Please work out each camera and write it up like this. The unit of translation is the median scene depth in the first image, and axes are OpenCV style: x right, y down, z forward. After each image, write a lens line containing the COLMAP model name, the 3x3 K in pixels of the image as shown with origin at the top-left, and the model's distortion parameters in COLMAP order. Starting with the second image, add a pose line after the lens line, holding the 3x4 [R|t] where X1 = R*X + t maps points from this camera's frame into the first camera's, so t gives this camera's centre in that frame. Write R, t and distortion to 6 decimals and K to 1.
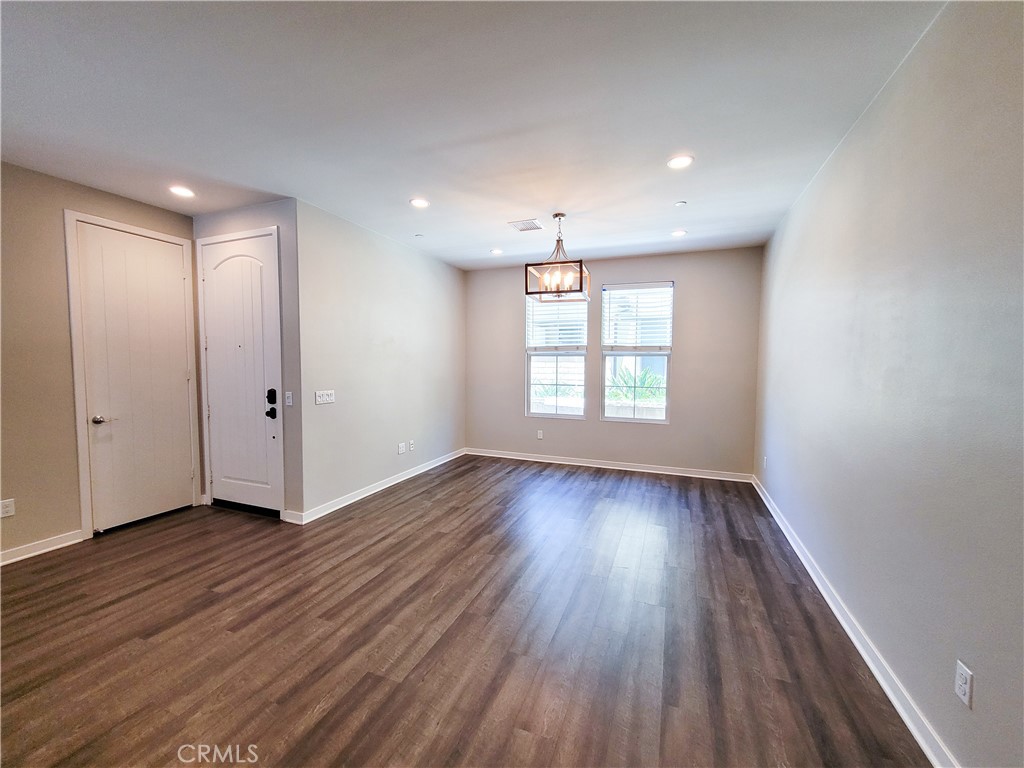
lens RADIAL K [[407.9, 0, 510.8], [0, 407.9, 383.4], [0, 0, 1]] dist [0.003166, 0.000031]
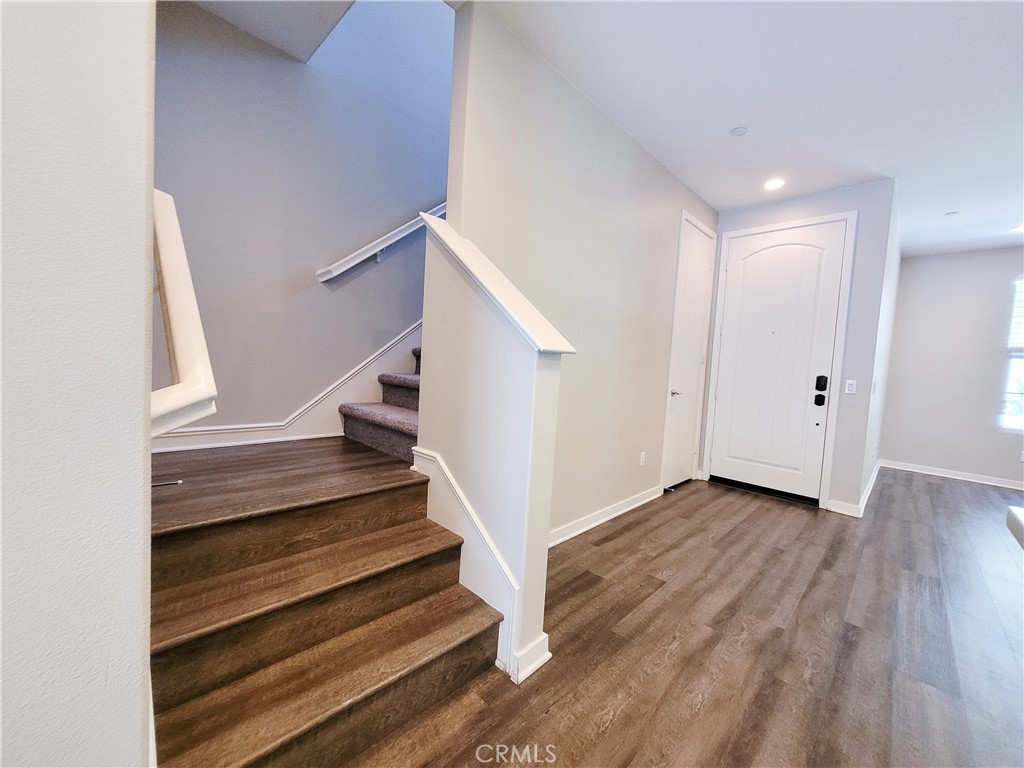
lens RADIAL K [[407.9, 0, 514.0], [0, 407.9, 381.4], [0, 0, 1]] dist [0.003166, 0.000031]
pose [[0.923214, 0.070196, -0.377821, -0.703753], [-0.074040, 0.997246, 0.004362, 0.061289], [0.377086, 0.023947, 0.925869, -0.158404]]
